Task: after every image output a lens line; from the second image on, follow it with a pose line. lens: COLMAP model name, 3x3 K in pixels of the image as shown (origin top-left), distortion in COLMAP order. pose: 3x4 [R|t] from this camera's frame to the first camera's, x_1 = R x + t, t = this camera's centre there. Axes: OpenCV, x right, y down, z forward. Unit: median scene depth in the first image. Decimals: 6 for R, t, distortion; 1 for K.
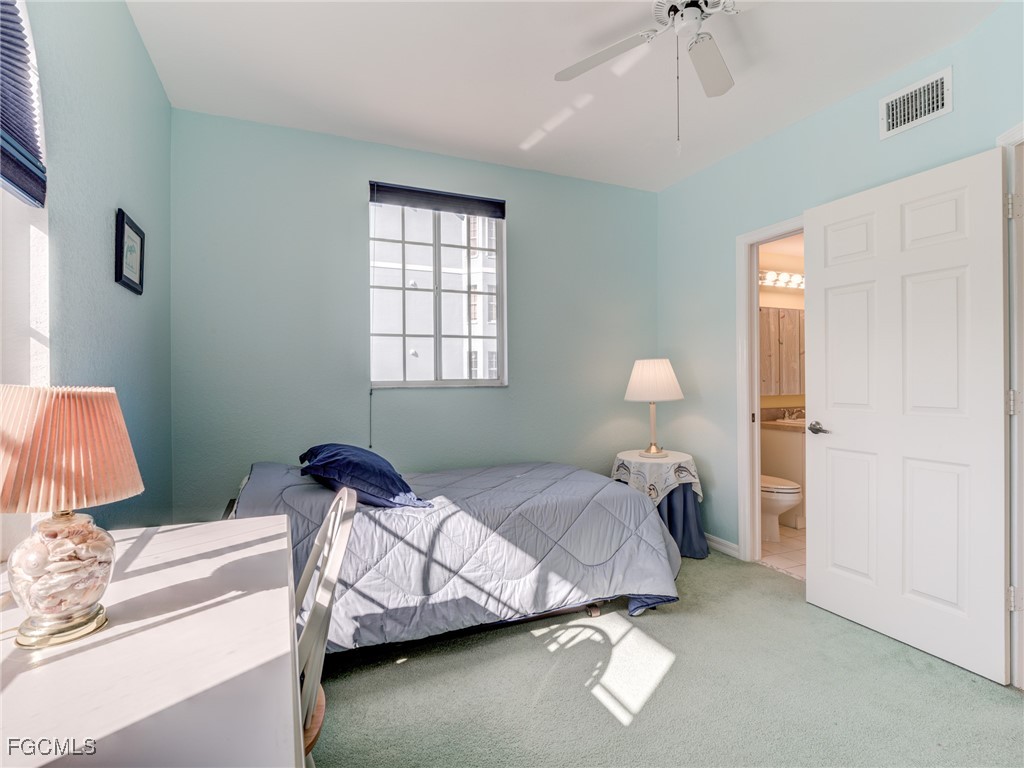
lens RADIAL K [[504.8, 0, 512.3], [0, 504.8, 380.0], [0, 0, 1]] dist [0.002405, -0.013079]
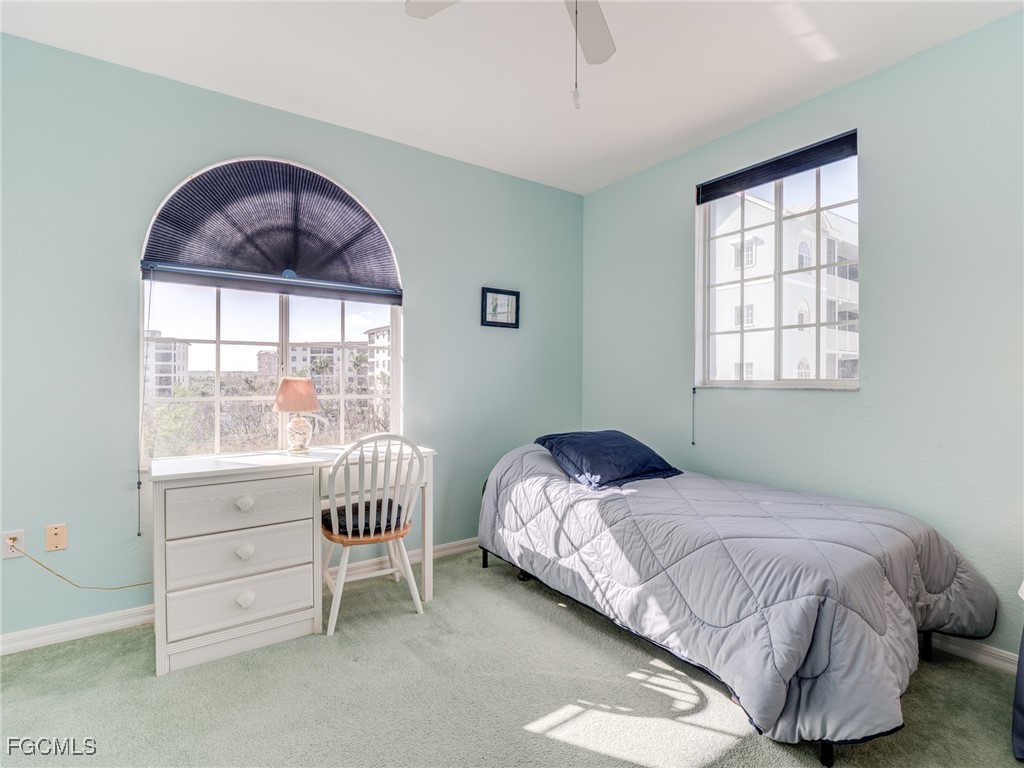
lens RADIAL K [[504.8, 0, 508.8], [0, 504.8, 380.1], [0, 0, 1]] dist [0.002405, -0.013079]
pose [[0.191168, 0.011861, -0.981486, 0.936533], [-0.007471, 0.999916, 0.010629, -0.007386], [0.981529, 0.005301, 0.191241, 0.612911]]
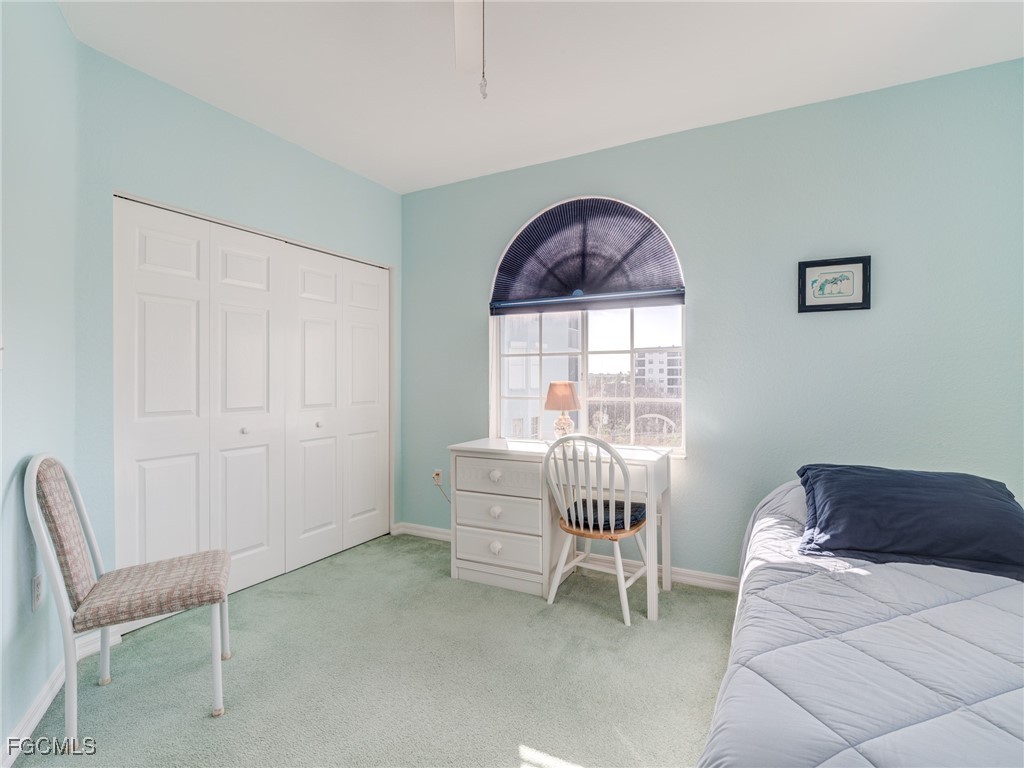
lens RADIAL K [[504.8, 0, 515.2], [0, 504.8, 378.0], [0, 0, 1]] dist [0.002405, -0.013079]
pose [[-0.789126, 0.009491, -0.614158, 0.644748], [0.007798, 0.999955, 0.005434, -0.015913], [0.614181, -0.000501, -0.789165, 1.379838]]
